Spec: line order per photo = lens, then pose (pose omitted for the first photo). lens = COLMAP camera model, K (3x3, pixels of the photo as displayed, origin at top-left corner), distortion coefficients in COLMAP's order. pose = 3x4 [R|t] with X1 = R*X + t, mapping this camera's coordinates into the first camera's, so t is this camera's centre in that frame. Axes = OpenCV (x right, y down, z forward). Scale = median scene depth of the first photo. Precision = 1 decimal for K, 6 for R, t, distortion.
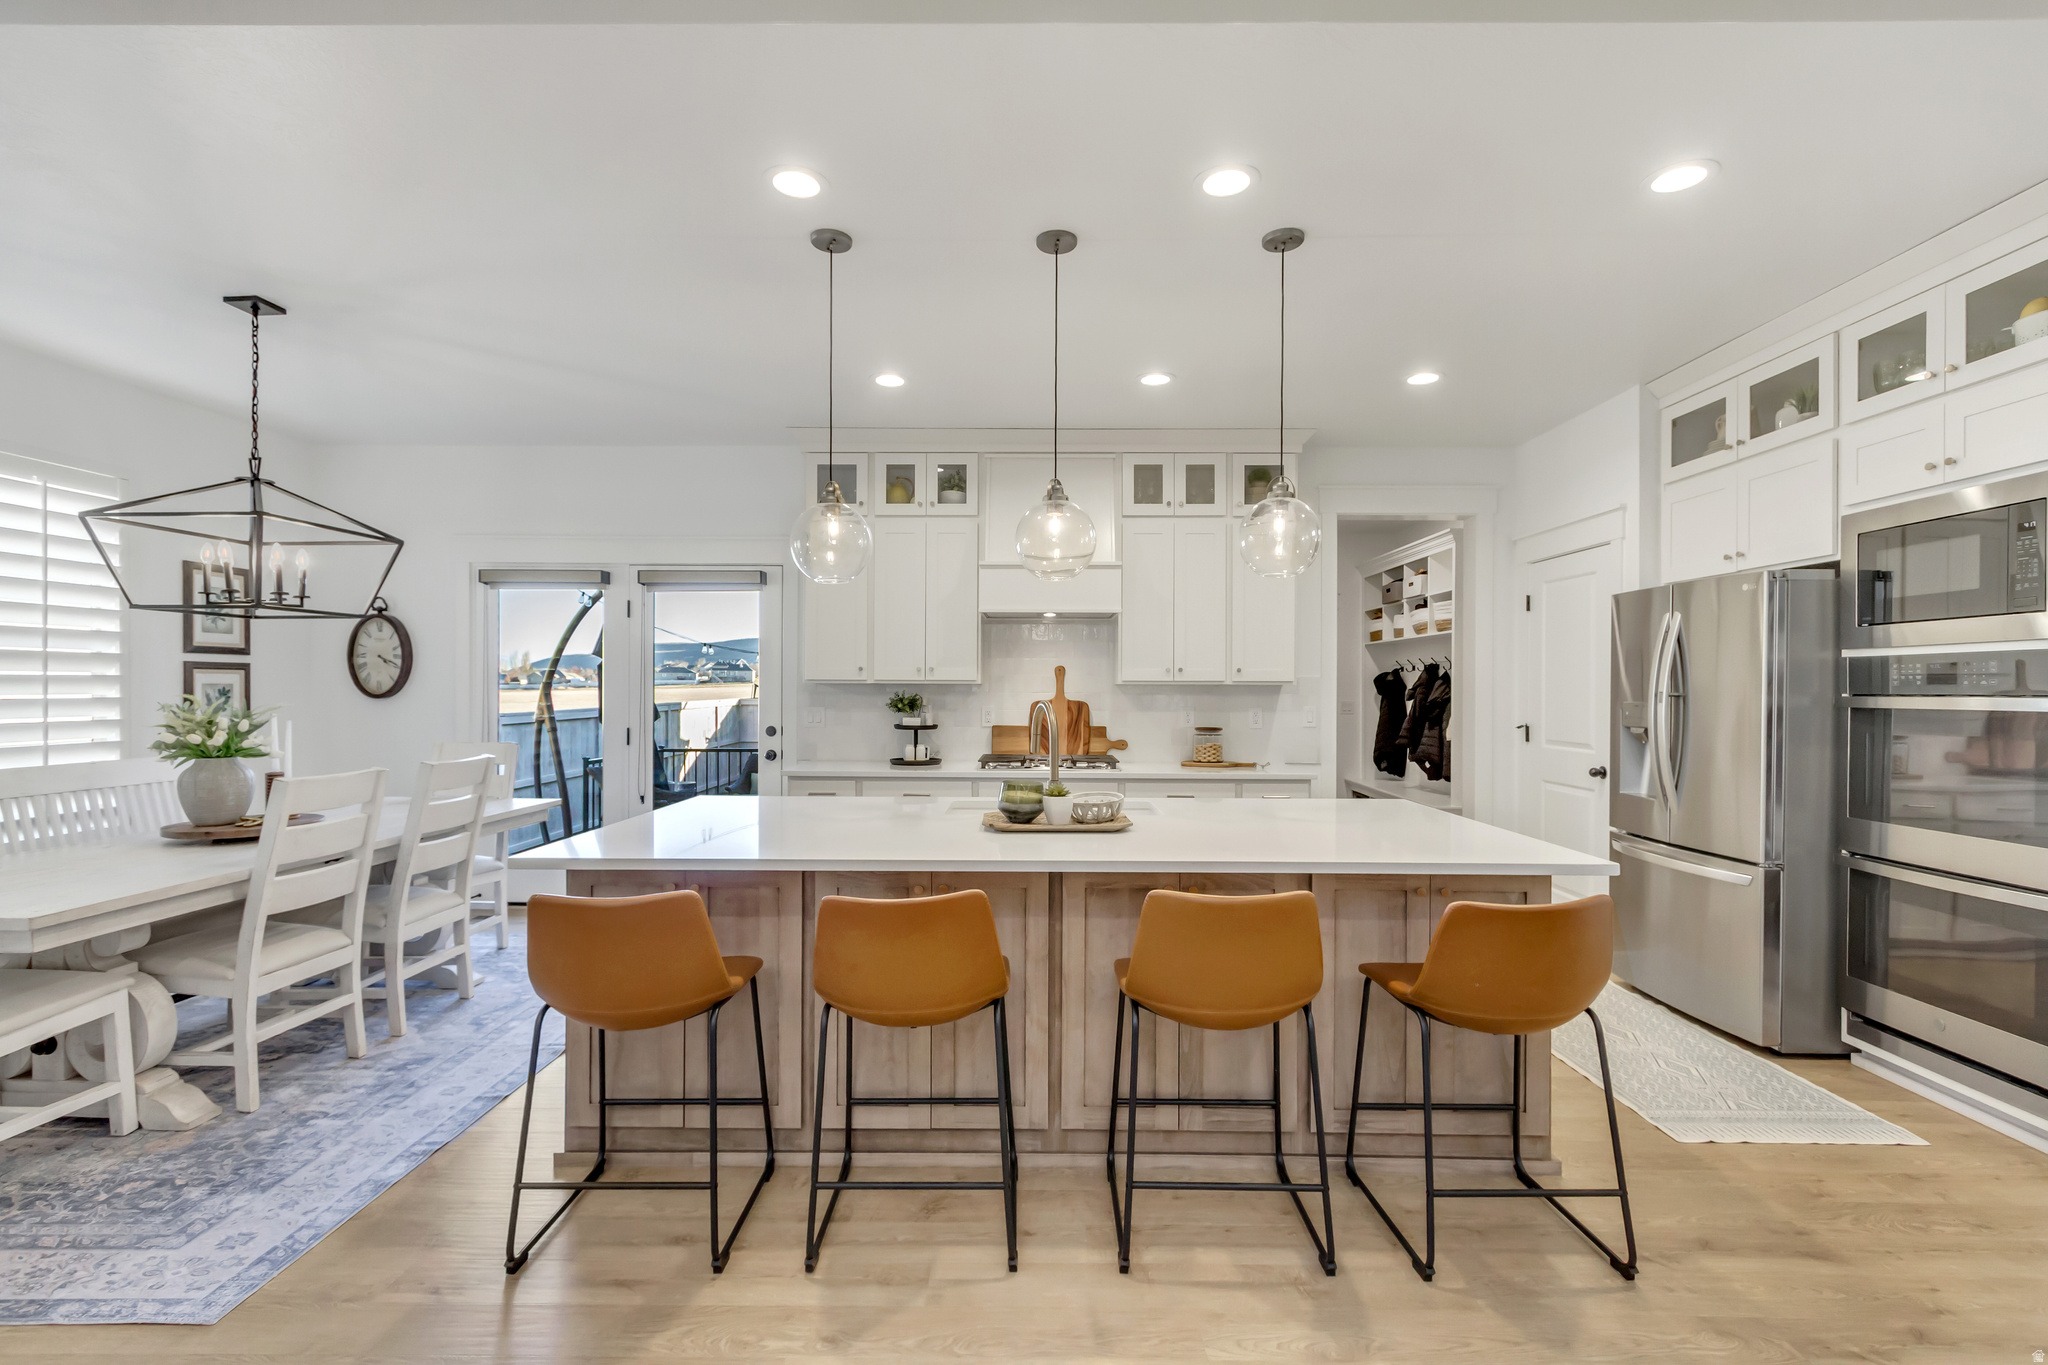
lens RADIAL K [[937.0, 0, 1018.9], [0, 937.0, 682.9], [0, 0, 1]] dist [0.002616, 0.000434]
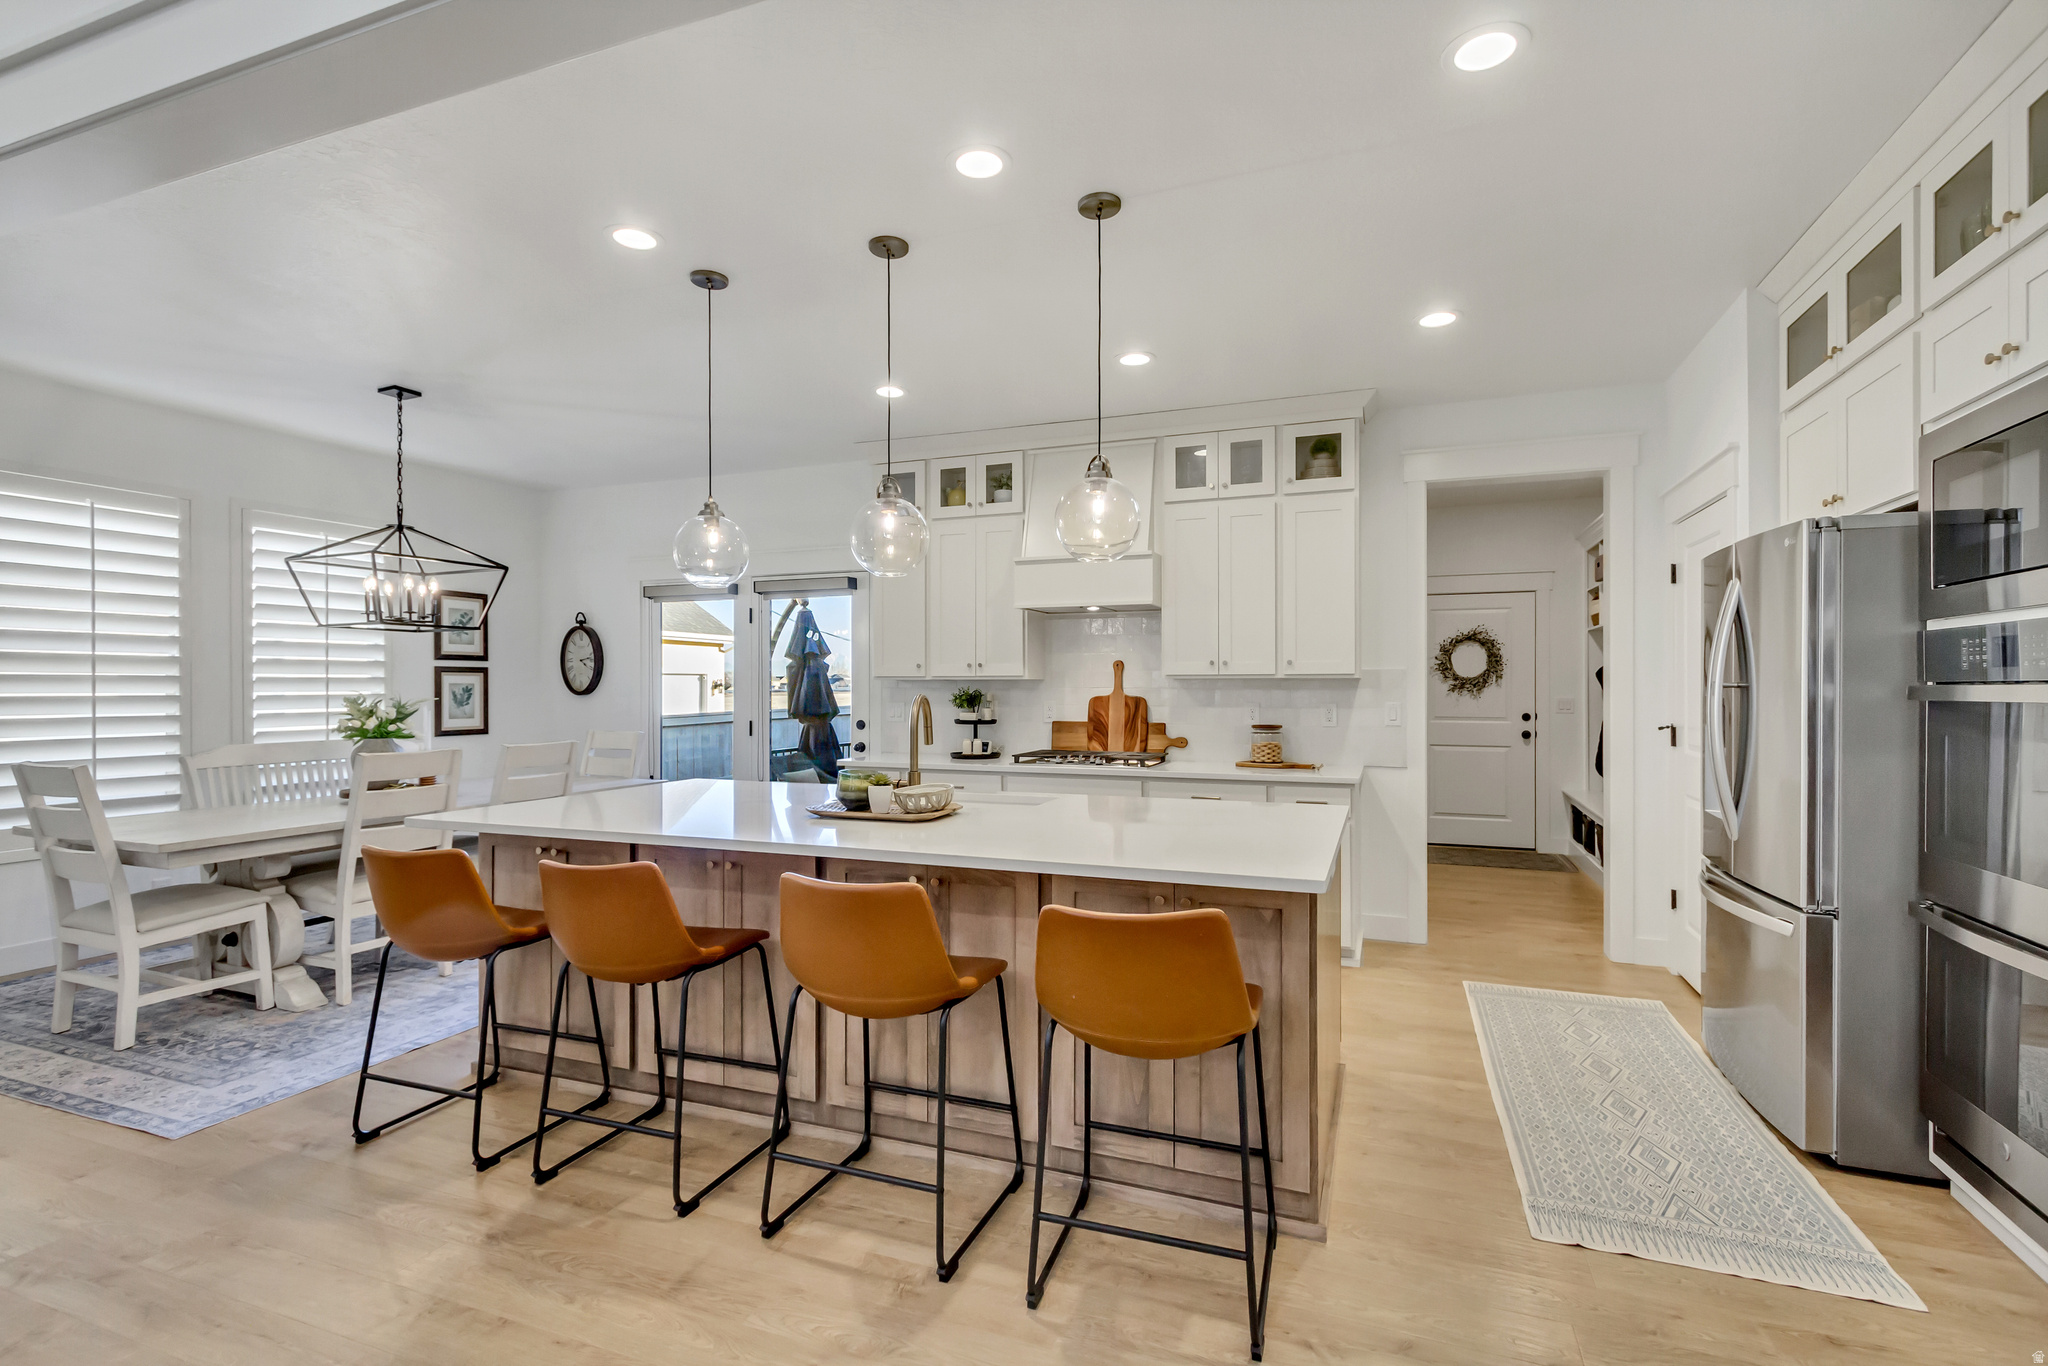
lens RADIAL K [[946.7, 0, 1021.4], [0, 946.7, 678.6], [0, 0, 1]] dist [0.003251, 0.000307]
pose [[0.937545, -0.007809, -0.347778, 0.391630], [0.006362, 0.999966, -0.005304, 0.007218], [0.347807, 0.002760, 0.937562, 0.055998]]
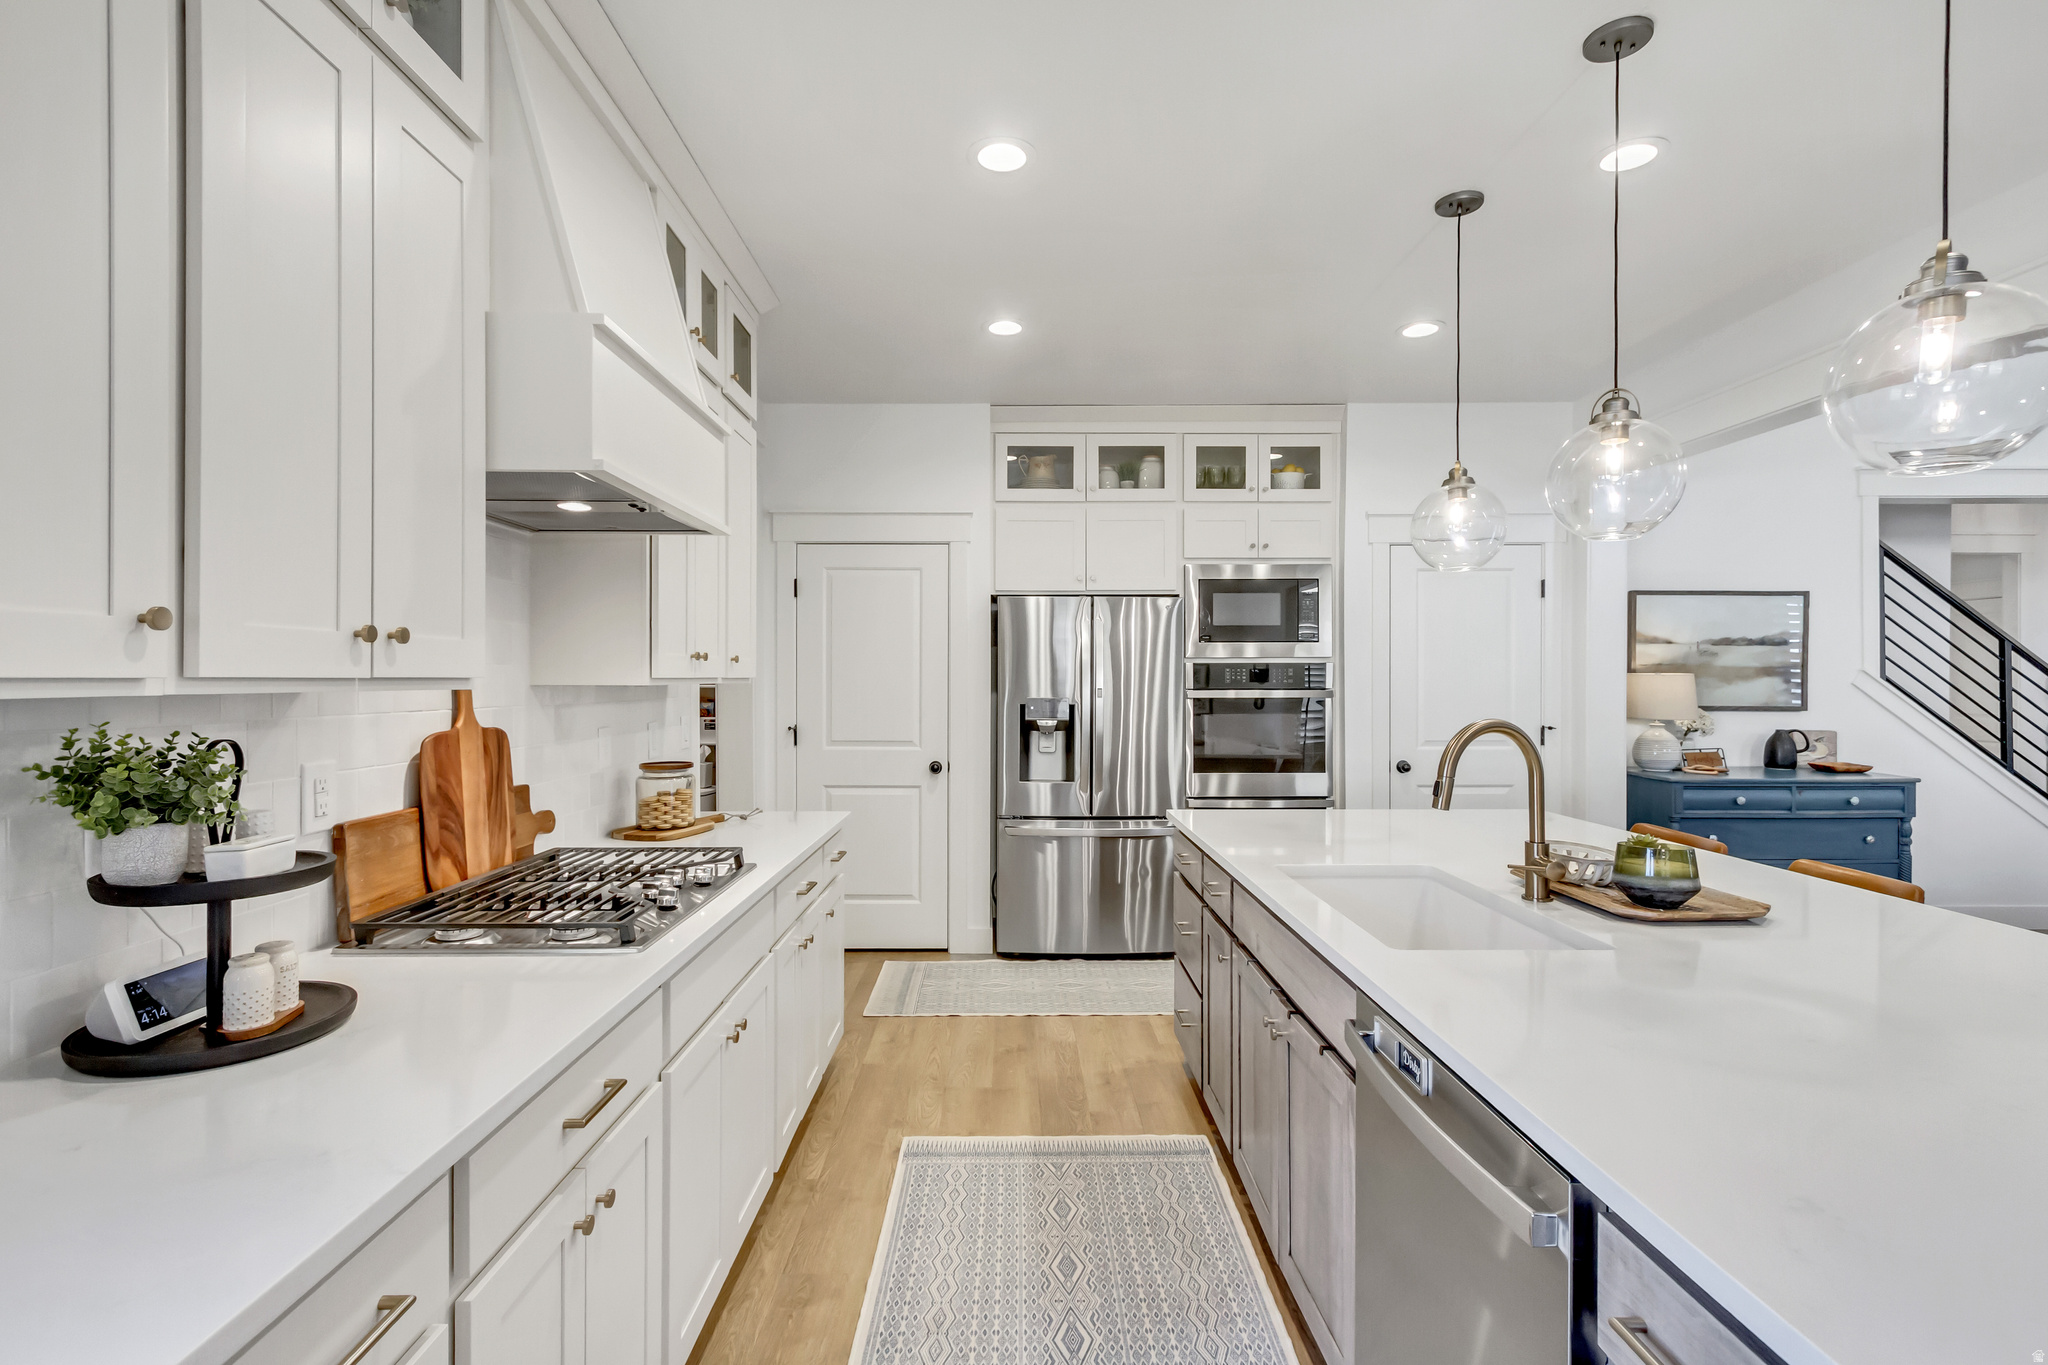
lens RADIAL K [[946.7, 0, 1021.4], [0, 946.7, 678.1], [0, 0, 1]] dist [0.003251, 0.000307]
pose [[-0.029747, -0.003066, 0.999553, -0.461977], [-0.006552, 0.999974, 0.002872, -0.005520], [-0.999536, -0.006464, -0.029766, 1.058836]]
